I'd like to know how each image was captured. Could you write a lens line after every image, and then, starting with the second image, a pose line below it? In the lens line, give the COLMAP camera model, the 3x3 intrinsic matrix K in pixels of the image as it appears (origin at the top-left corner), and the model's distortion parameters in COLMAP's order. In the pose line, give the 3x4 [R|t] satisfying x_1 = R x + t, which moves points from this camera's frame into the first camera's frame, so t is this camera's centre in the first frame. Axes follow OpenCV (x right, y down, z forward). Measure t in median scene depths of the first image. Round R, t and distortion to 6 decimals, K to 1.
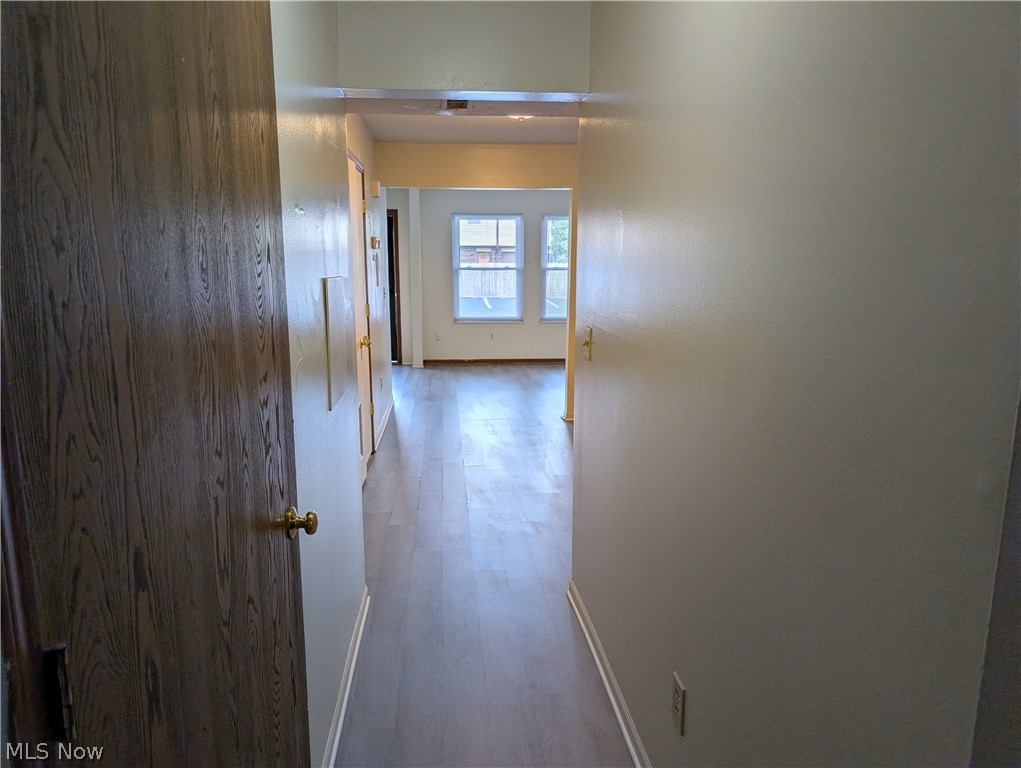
lens RADIAL K [[751.5, 0, 509.1], [0, 751.5, 414.7], [0, 0, 1]] dist [0.004539, -0.000375]
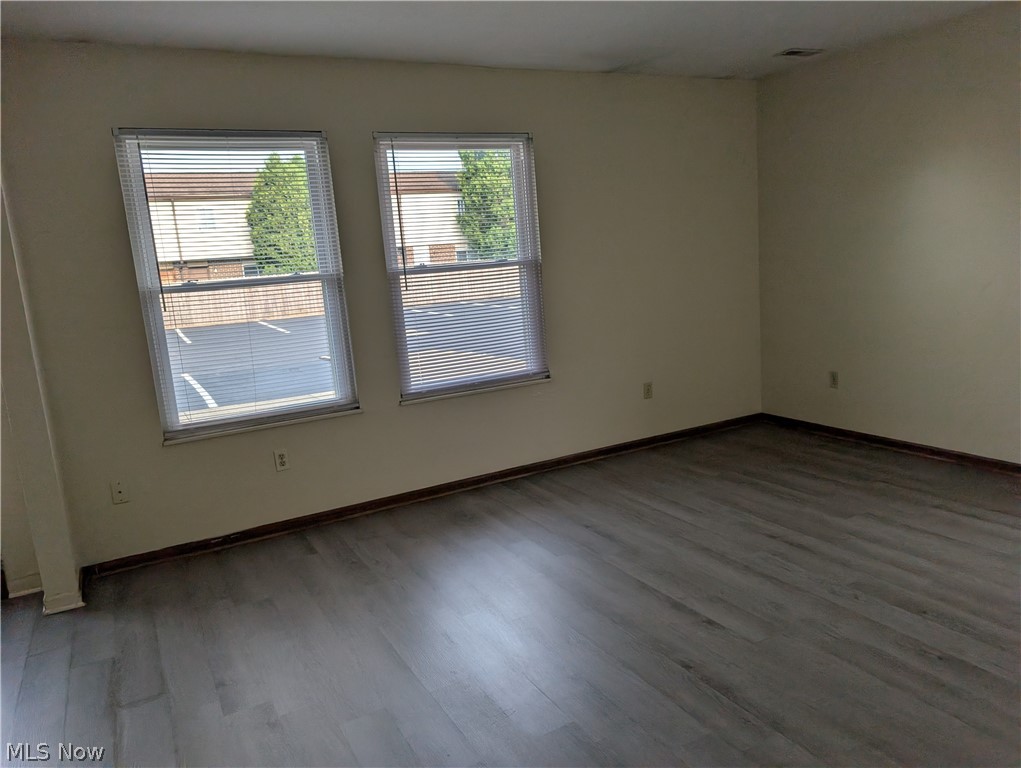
lens RADIAL K [[740.8, 0, 509.0], [0, 740.8, 382.3], [0, 0, 1]] dist [0.031615, -0.041767]
pose [[0.915464, -0.137358, 0.378230, -0.053982], [0.155713, 0.987634, -0.018217, -0.119449], [-0.371051, 0.075572, 0.925532, 0.618191]]
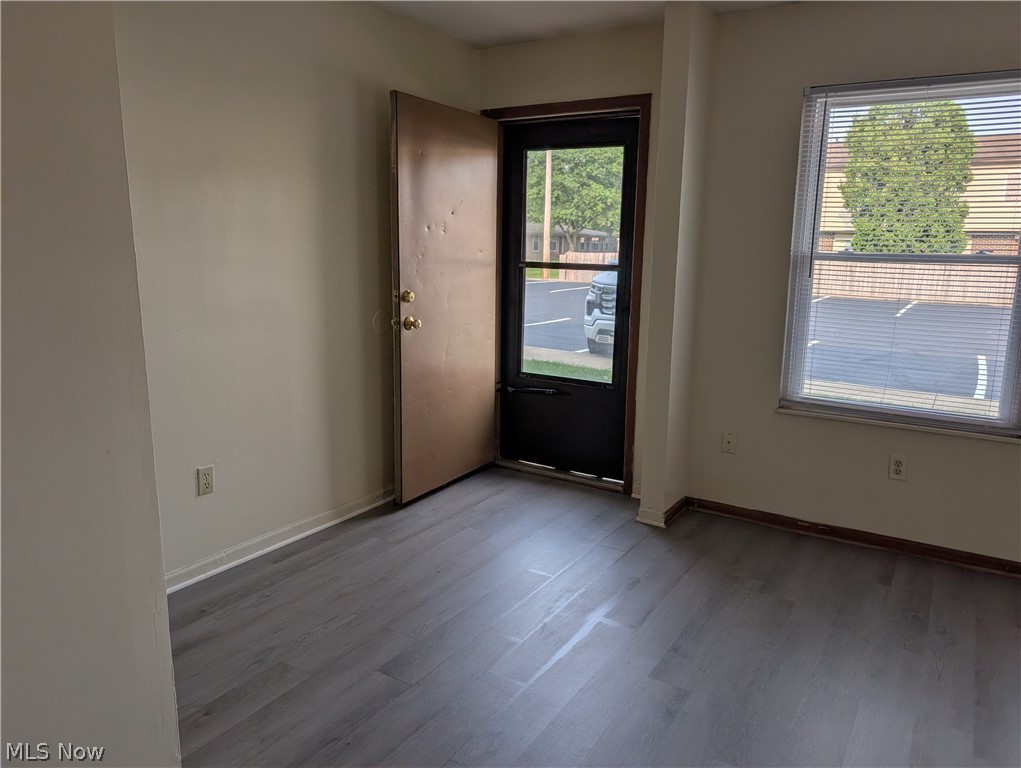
lens RADIAL K [[735.5, 0, 513.4], [0, 735.5, 378.0], [0, 0, 1]] dist [0.008212, 0.001400]
pose [[0.798000, 0.119779, -0.590634, 0.026998], [-0.138067, 0.990320, 0.014294, -0.125221], [0.586629, 0.070140, 0.806813, 0.653389]]
